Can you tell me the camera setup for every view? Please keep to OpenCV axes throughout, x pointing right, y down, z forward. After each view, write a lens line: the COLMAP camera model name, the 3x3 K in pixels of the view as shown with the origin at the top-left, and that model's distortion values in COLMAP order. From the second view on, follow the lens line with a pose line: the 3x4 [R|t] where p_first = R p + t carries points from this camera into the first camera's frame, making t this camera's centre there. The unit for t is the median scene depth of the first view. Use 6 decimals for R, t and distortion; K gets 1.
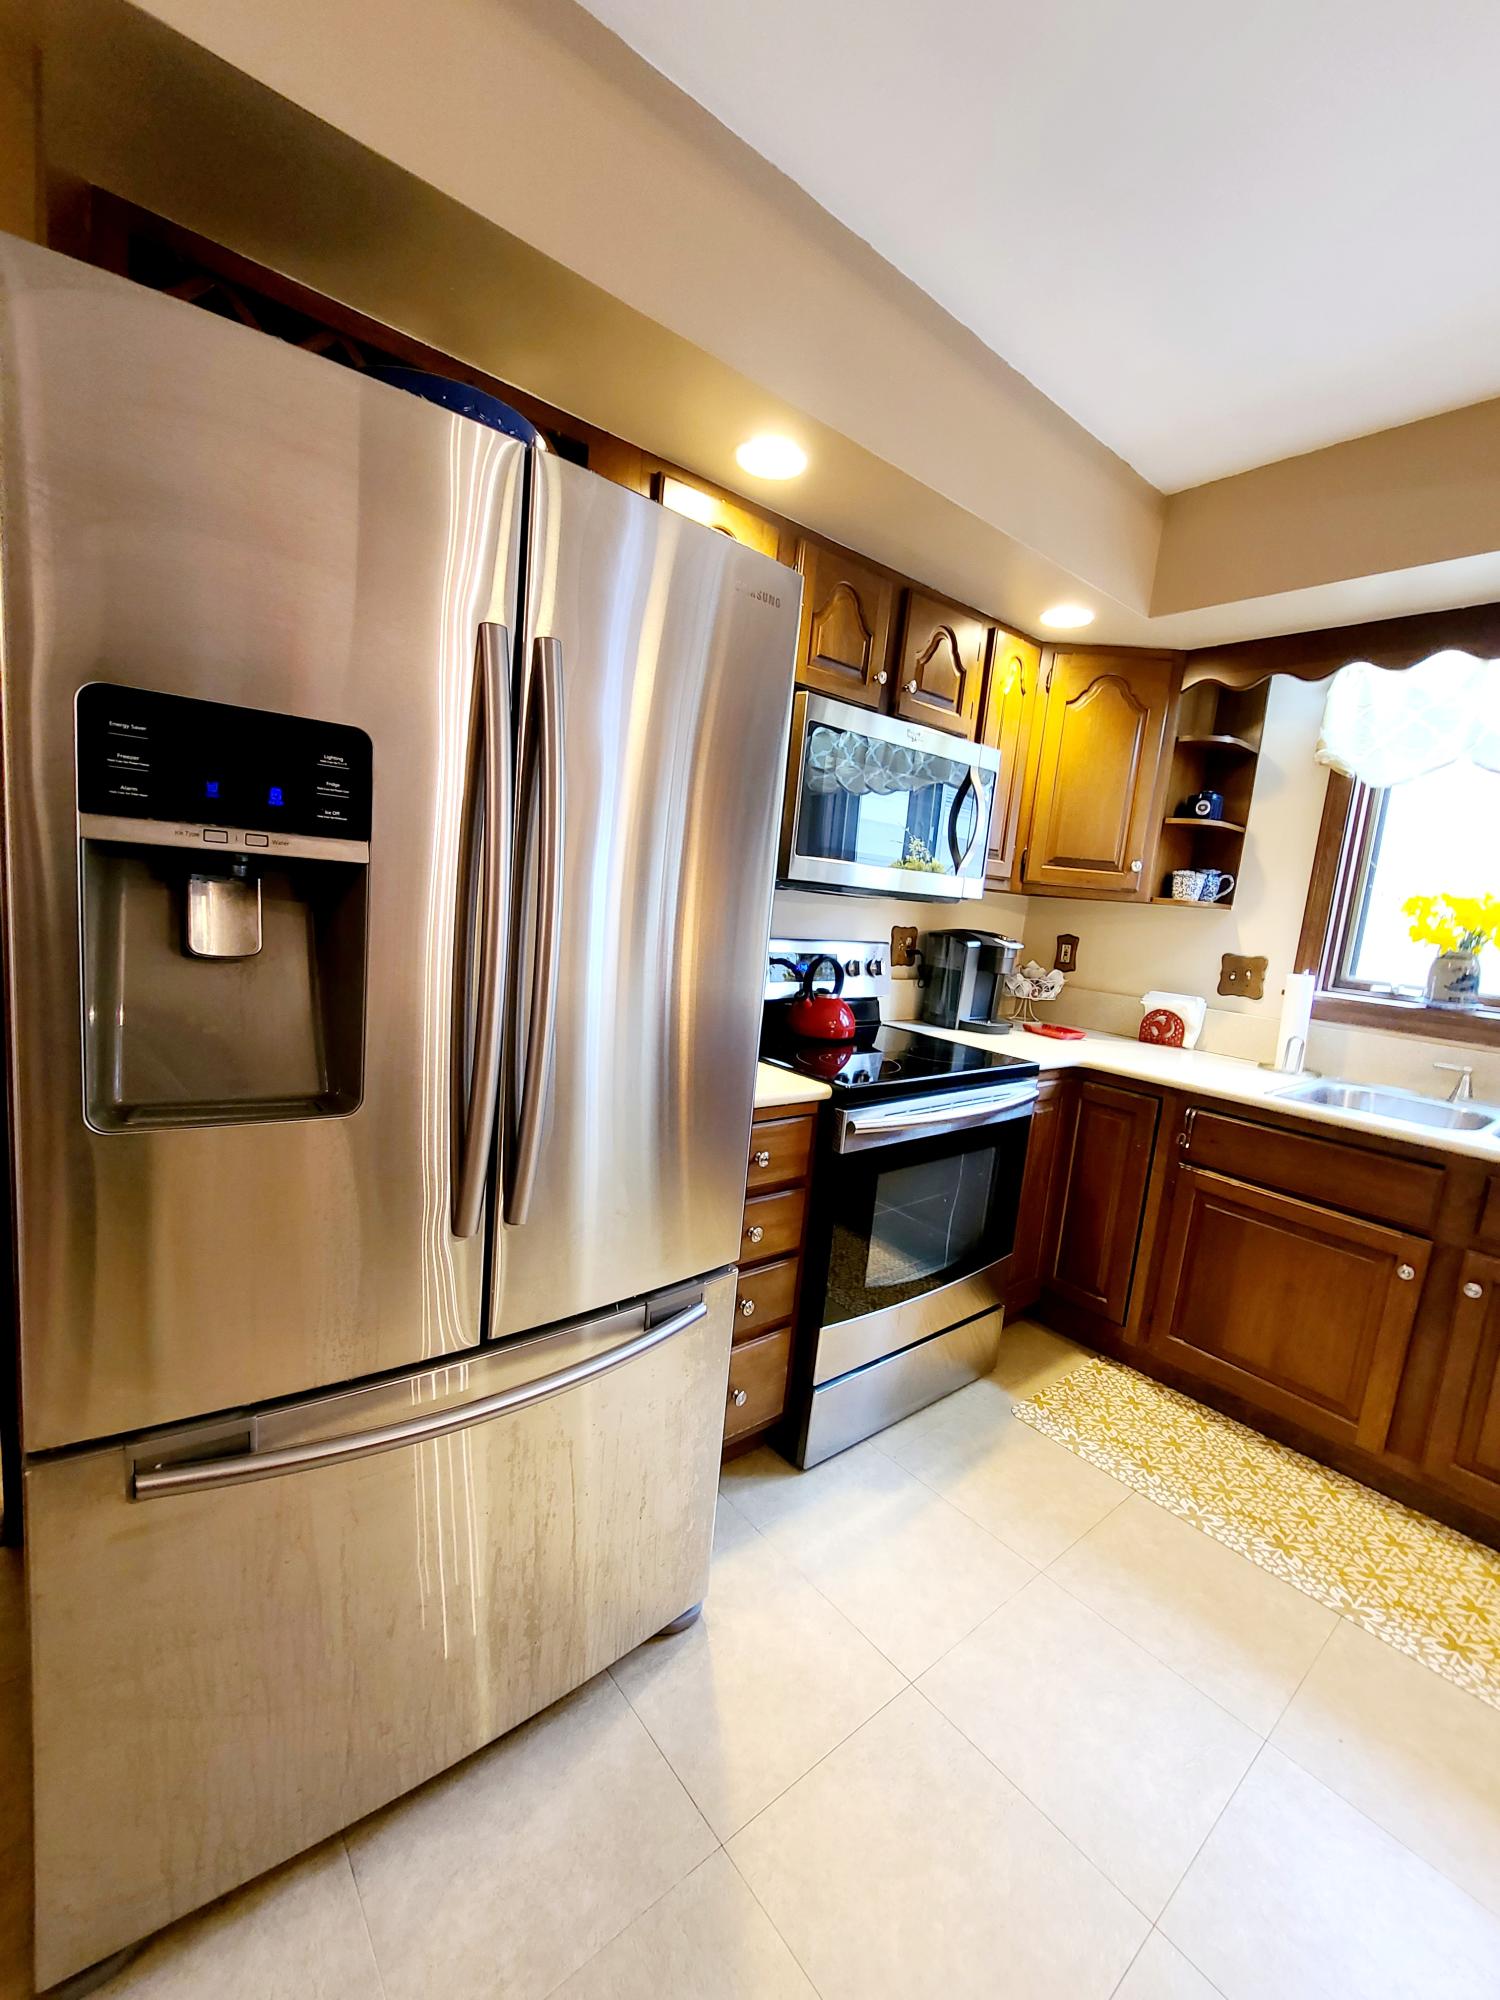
lens RADIAL K [[818.5, 0, 744.6], [0, 818.5, 1011.3], [0, 0, 1]] dist [-0.001245, -0.001888]
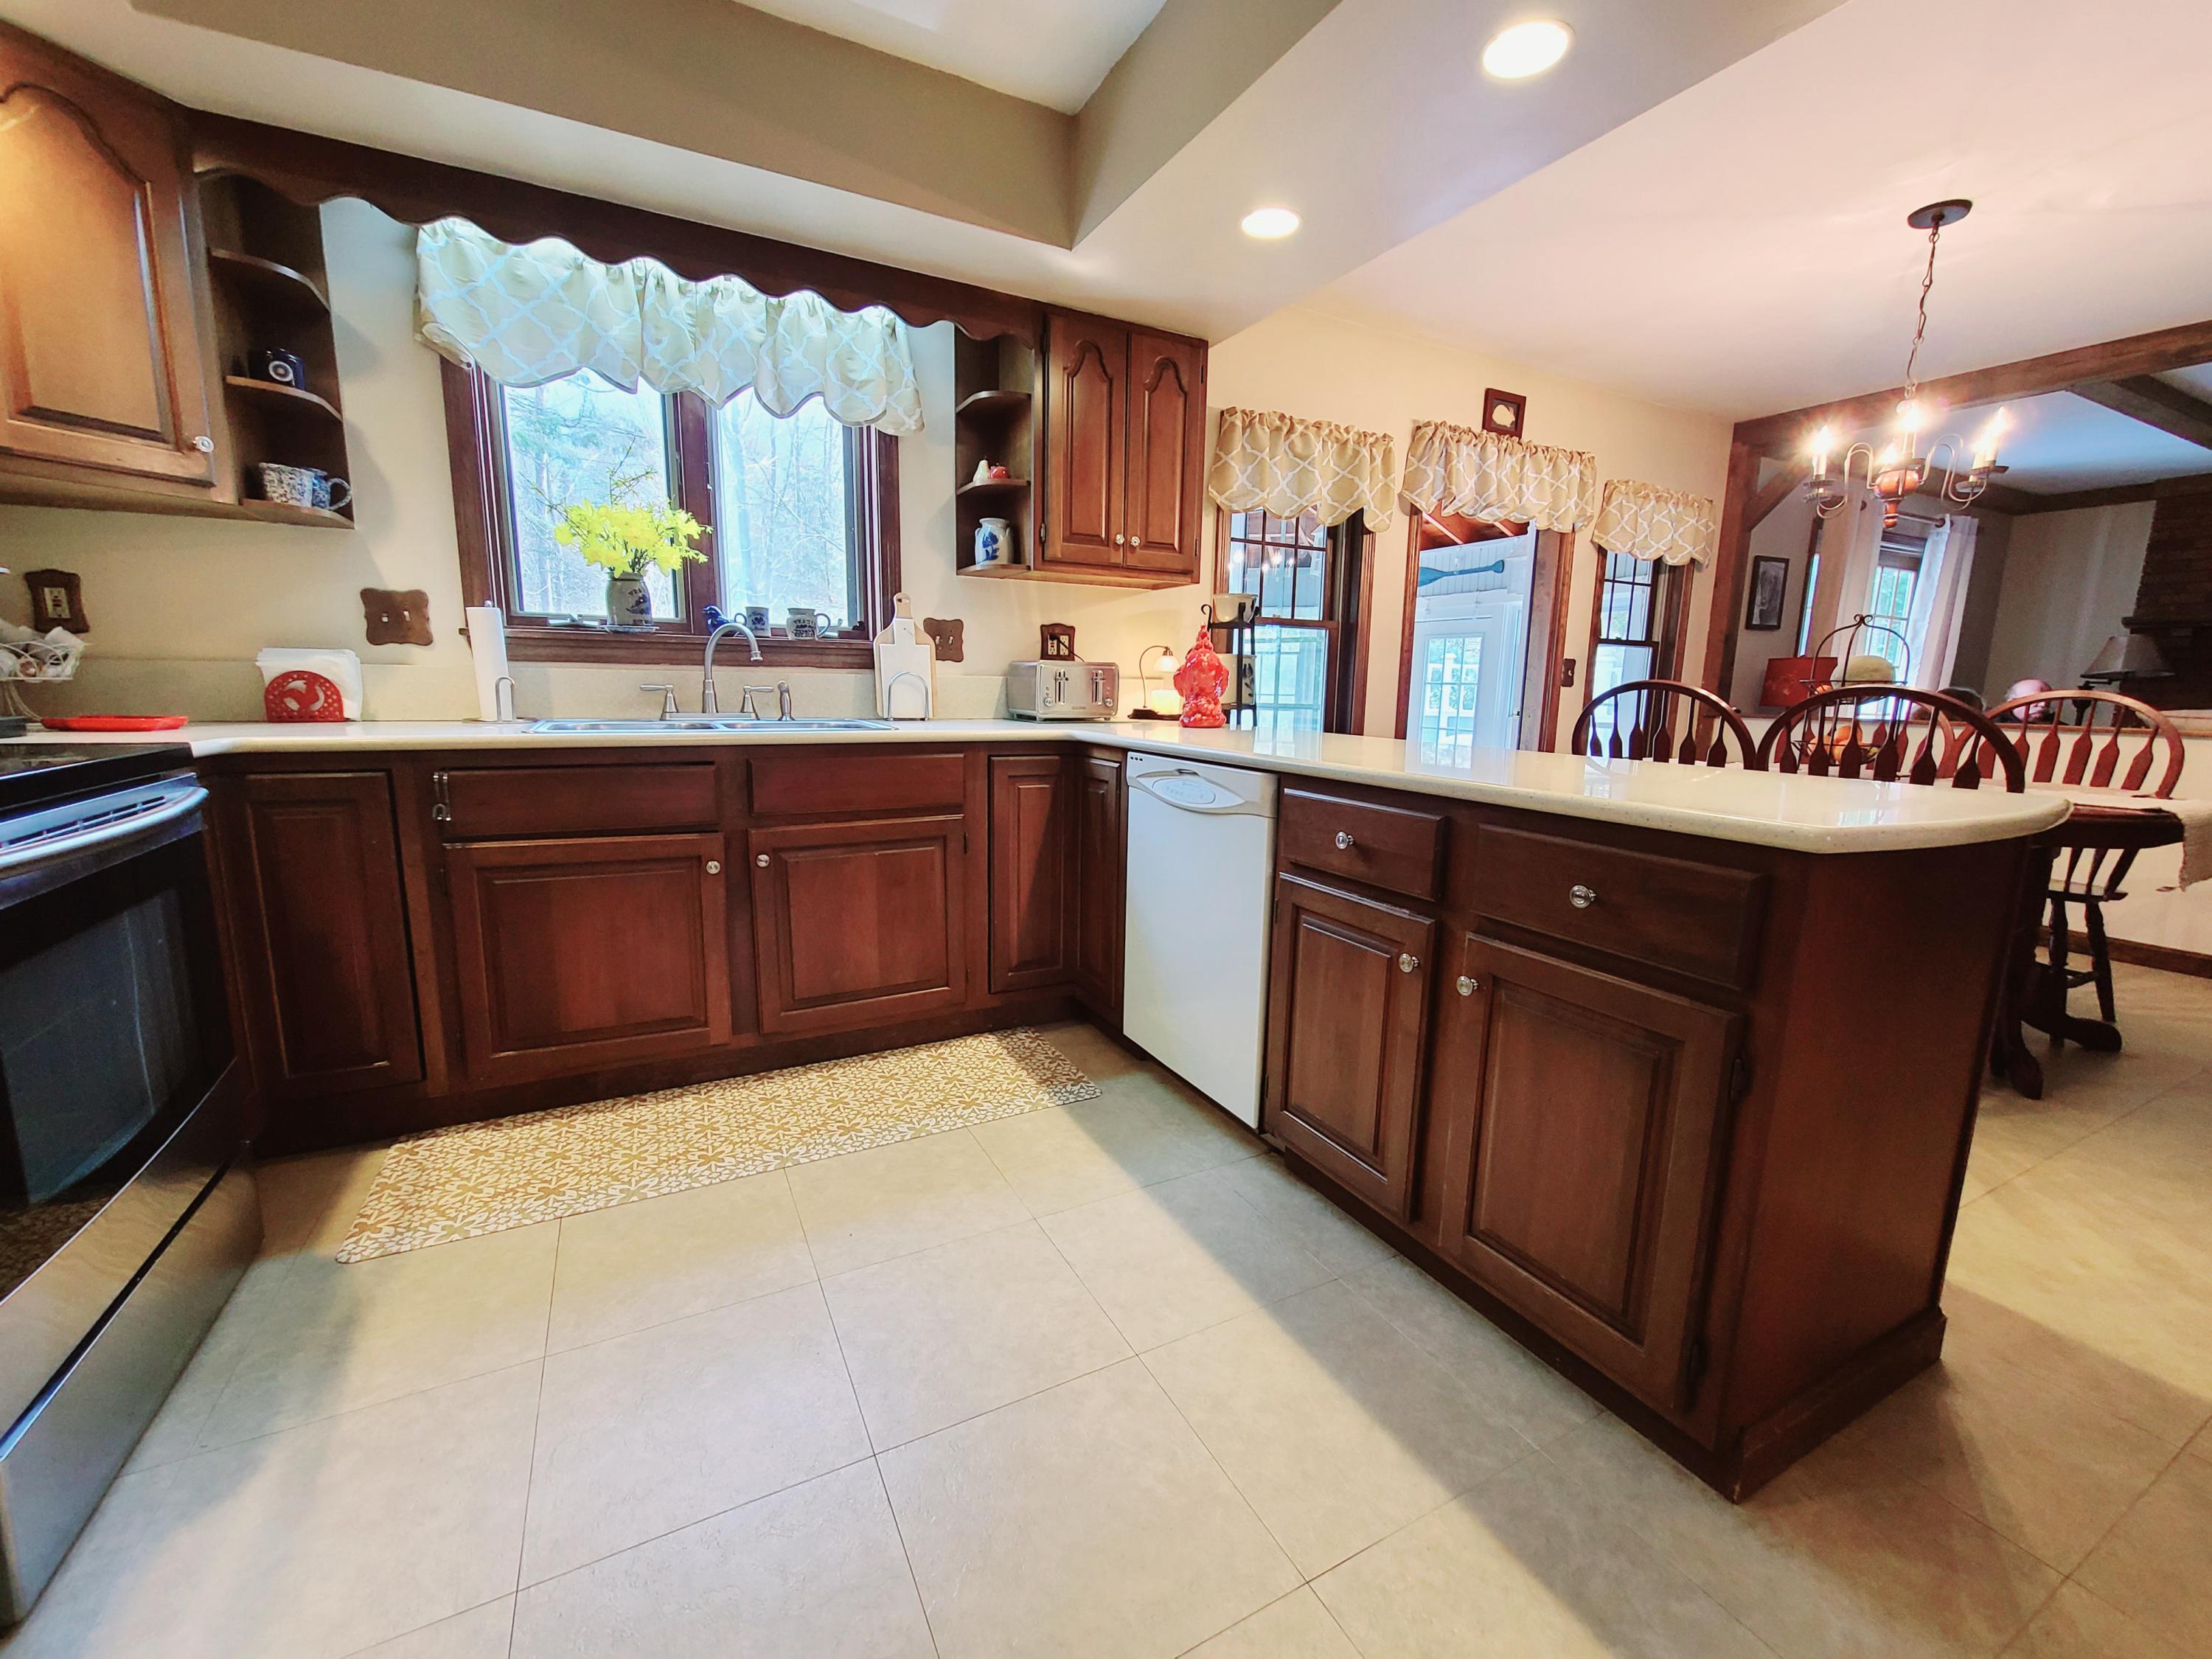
lens RADIAL K [[905.3, 0, 1113.1], [0, 905.3, 839.9], [0, 0, 1]] dist [-0.001245, -0.001888]
pose [[0.201092, -0.249936, 0.947151, -0.155524], [0.142075, 0.964120, 0.224250, 0.079889], [-0.969215, 0.089471, 0.229386, 0.186107]]
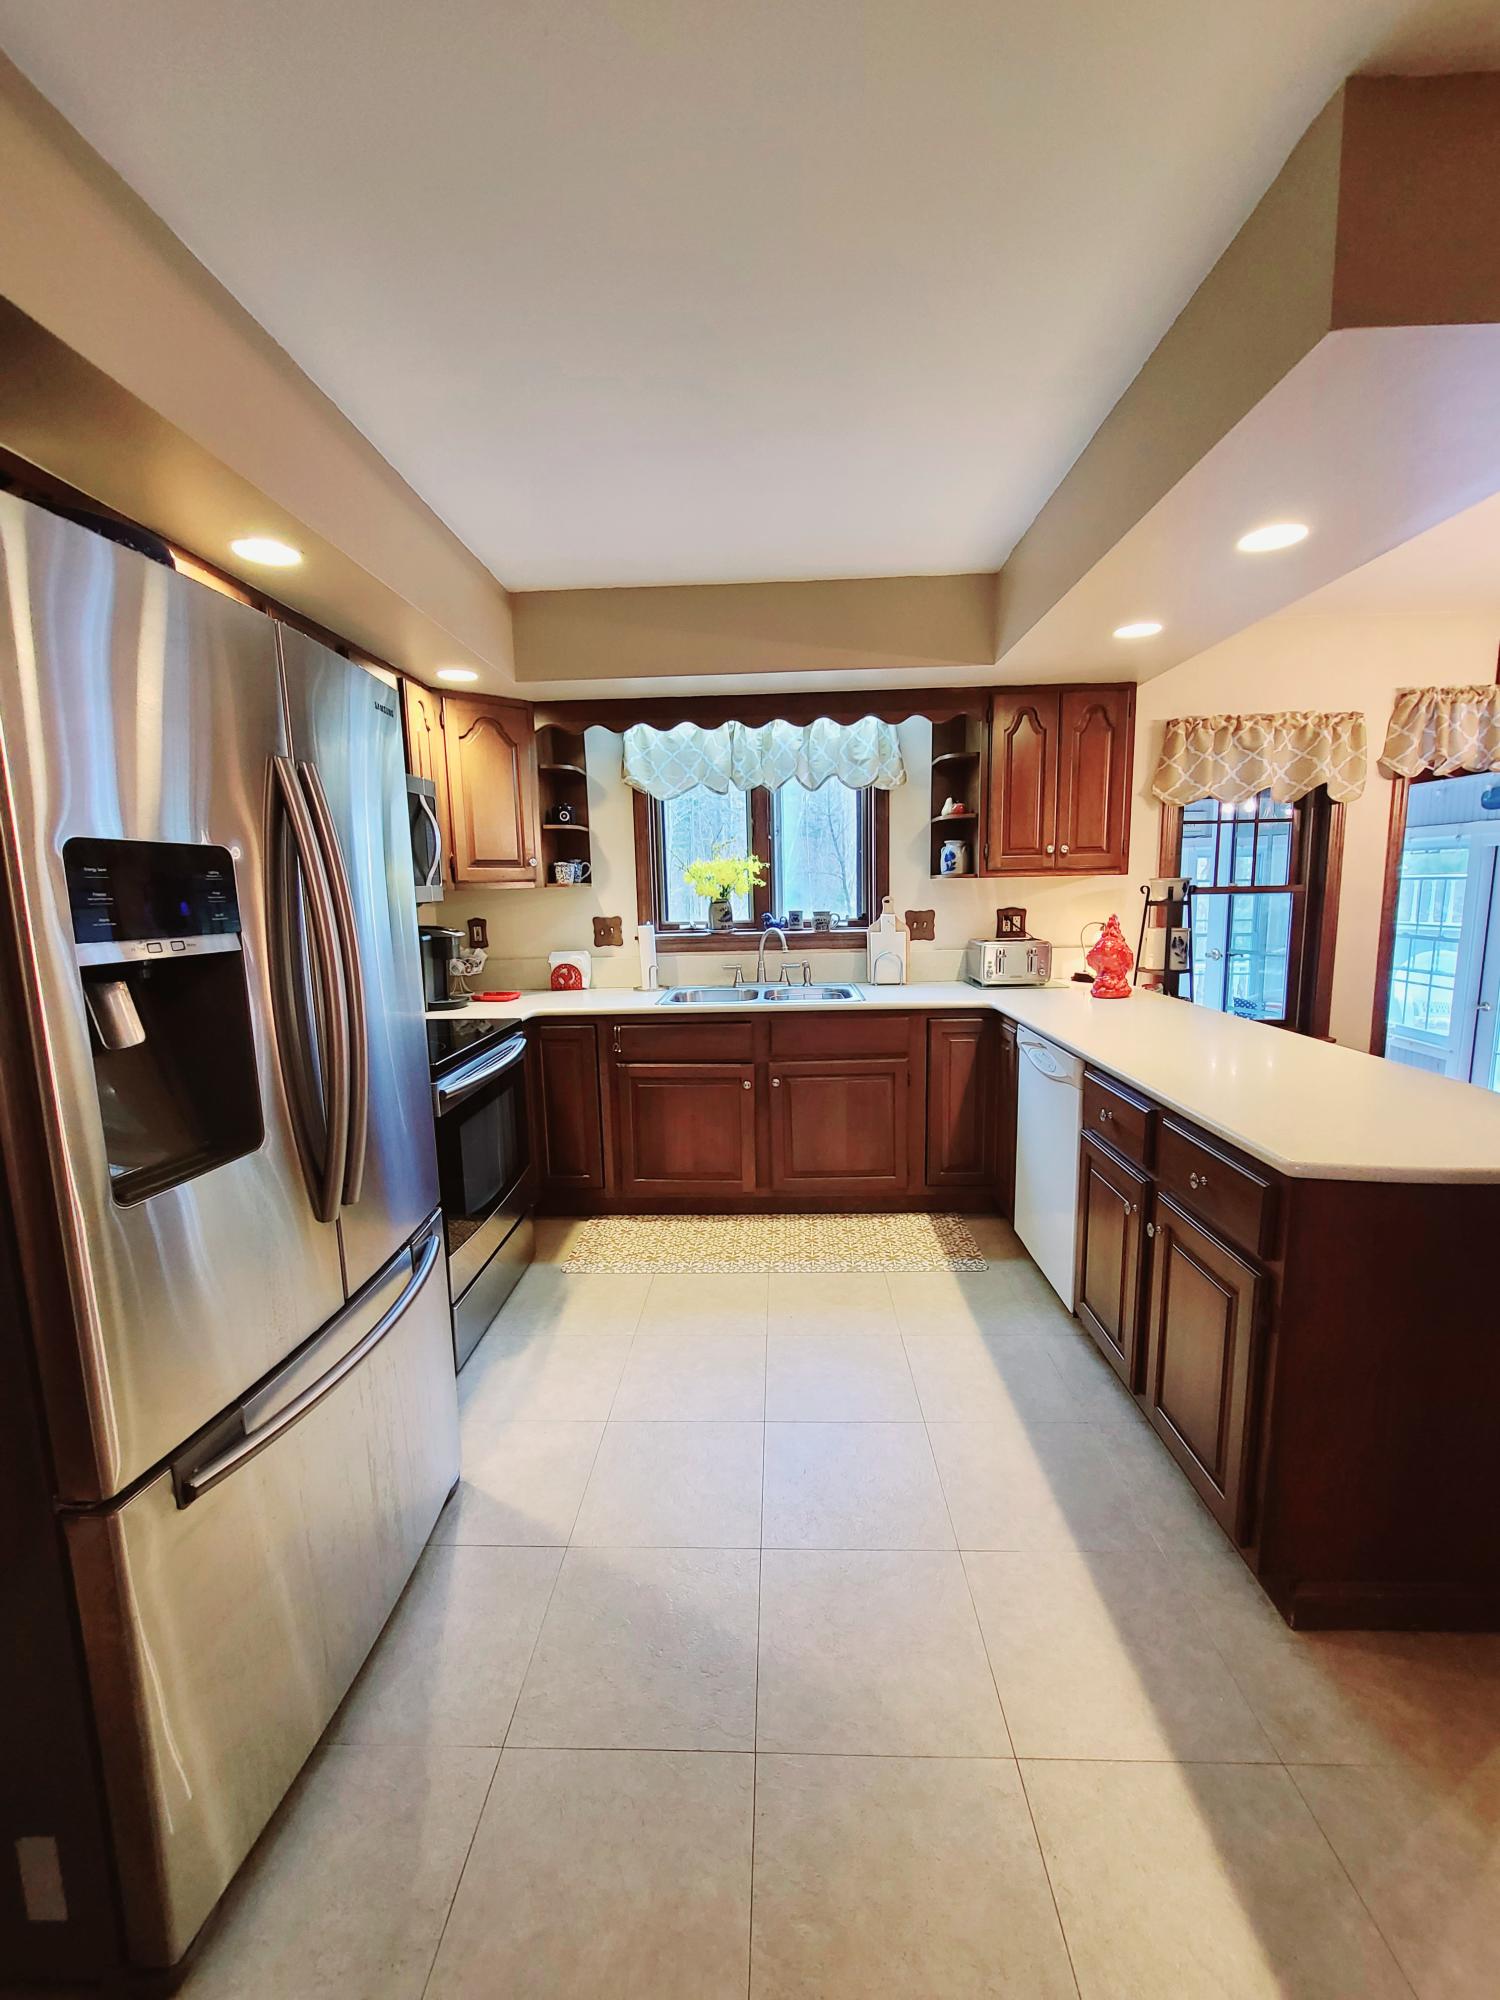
lens RADIAL K [[818.5, 0, 737.9], [0, 818.5, 1010.3], [0, 0, 1]] dist [-0.001245, -0.001888]
pose [[0.666648, -0.213662, 0.714093, -0.353708], [0.190004, 0.975098, 0.114377, -0.035266], [-0.720749, 0.059432, 0.690644, -0.175846]]
